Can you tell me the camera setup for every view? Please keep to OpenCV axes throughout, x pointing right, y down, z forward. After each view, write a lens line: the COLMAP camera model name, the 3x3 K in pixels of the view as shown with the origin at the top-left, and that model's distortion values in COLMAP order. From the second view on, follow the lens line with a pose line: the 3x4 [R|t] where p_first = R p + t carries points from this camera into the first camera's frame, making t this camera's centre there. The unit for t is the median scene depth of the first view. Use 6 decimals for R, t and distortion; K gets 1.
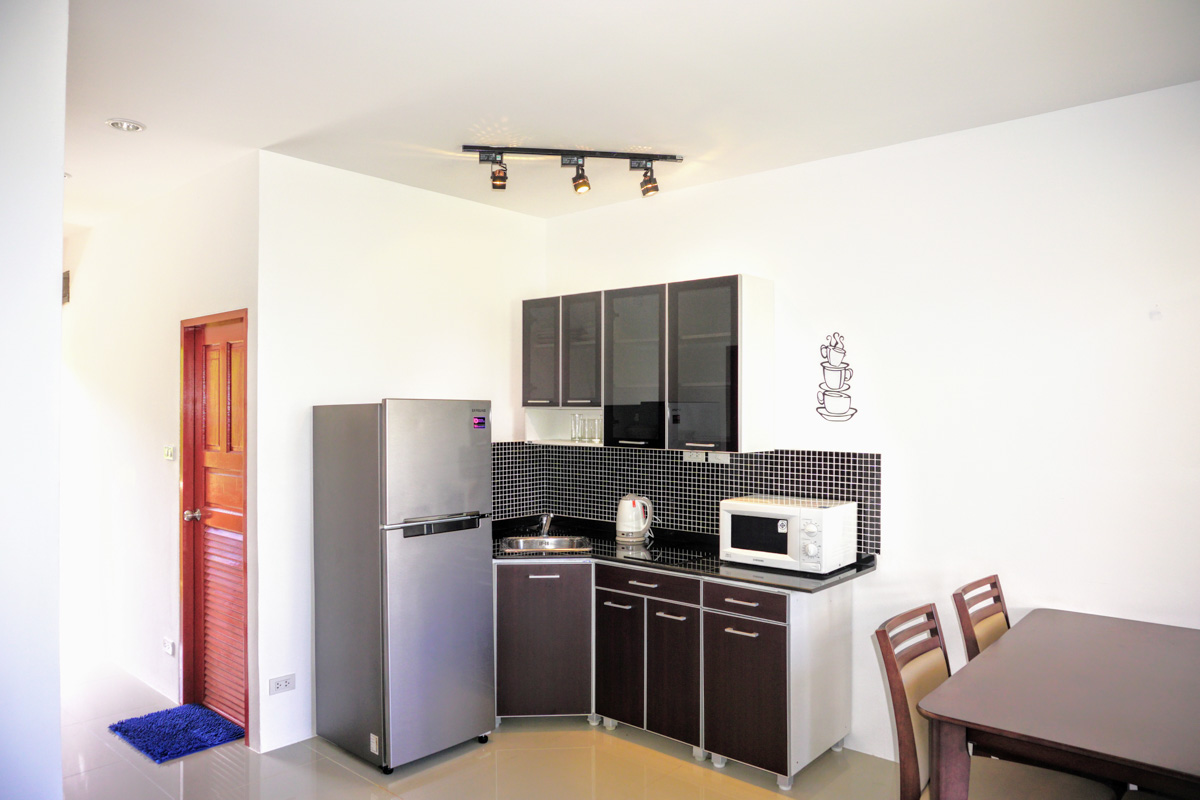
lens RADIAL K [[808.6, 0, 605.5], [0, 808.6, 399.0], [0, 0, 1]] dist [-0.044323, 0.021478]
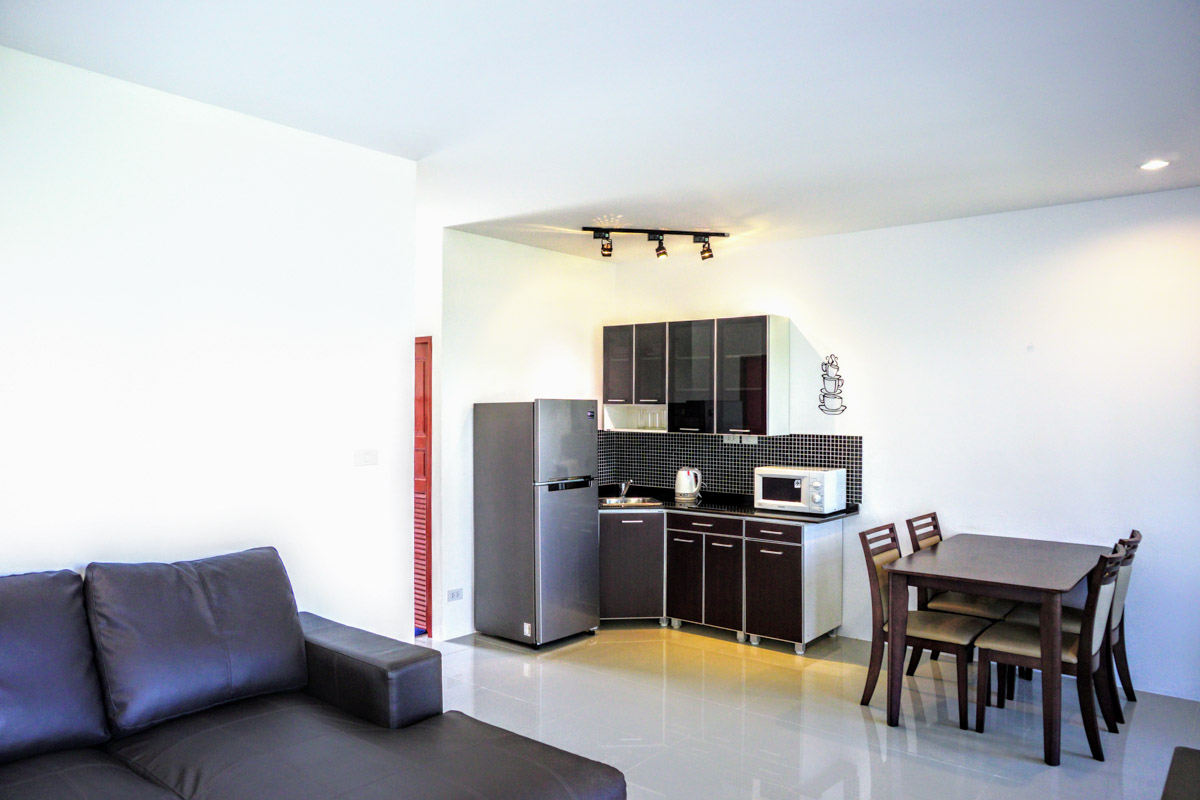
lens RADIAL K [[844.0, 0, 600.0], [0, 844.0, 400.0], [0, 0, 1]] dist [-0.031961, 0.005174]
pose [[0.999629, 0.002597, 0.027113, -0.181108], [-0.002732, 0.999984, 0.004968, -0.005586], [-0.027100, -0.005040, 0.999620, -0.530760]]
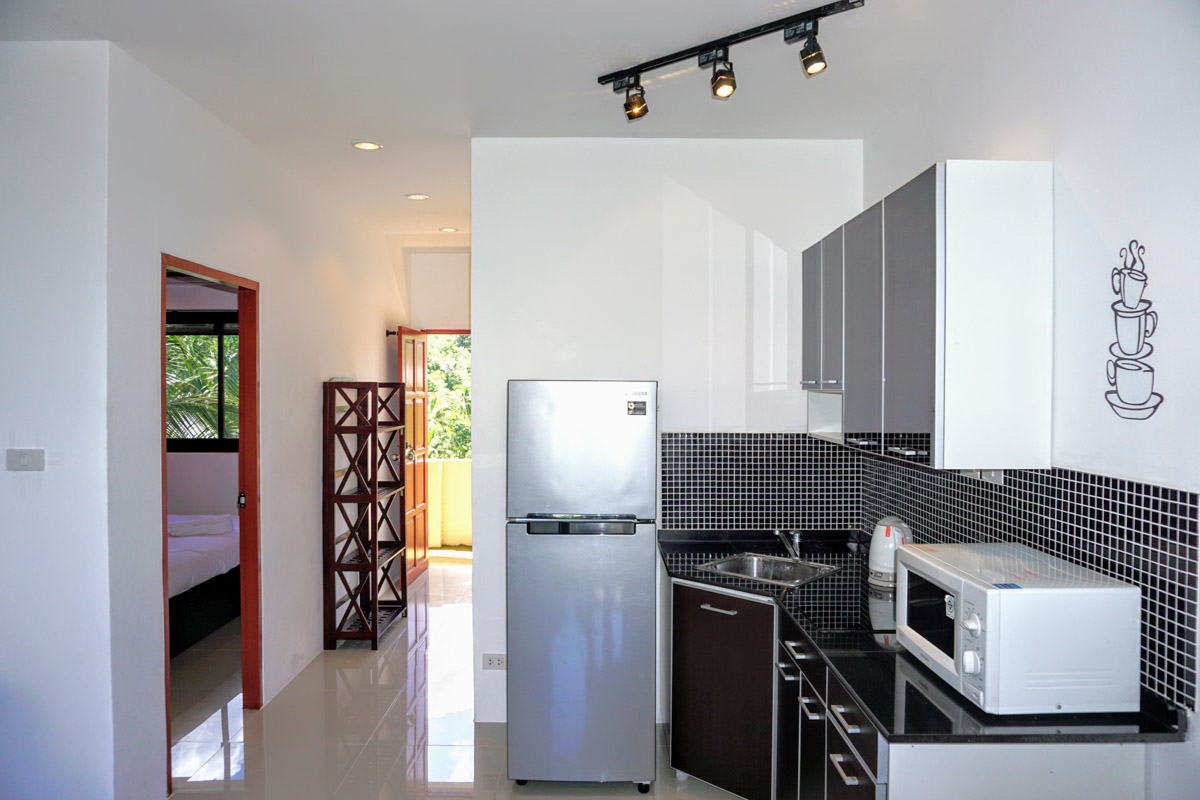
lens RADIAL K [[808.6, 0, 605.5], [0, 808.6, 399.0], [0, 0, 1]] dist [-0.044323, 0.021478]
pose [[0.648491, 0.011716, -0.761132, 0.449795], [0.004573, 0.999804, 0.019286, 0.004024], [0.761209, -0.015988, 0.648310, 0.436375]]
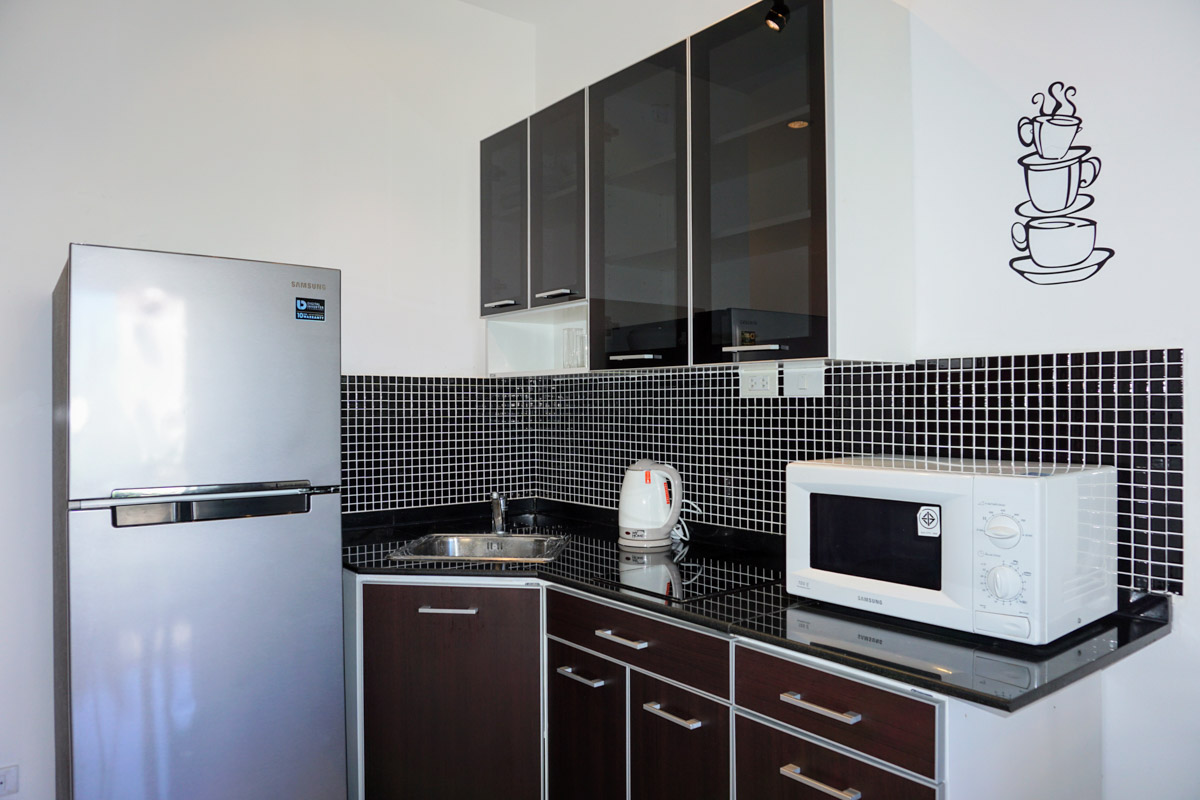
lens RADIAL K [[808.6, 0, 605.5], [0, 808.6, 399.0], [0, 0, 1]] dist [-0.044323, 0.021478]
pose [[0.981052, -0.009205, -0.193526, 0.128419], [0.009450, 0.999955, 0.000343, 0.087598], [0.193514, -0.002165, 0.981095, 0.528316]]
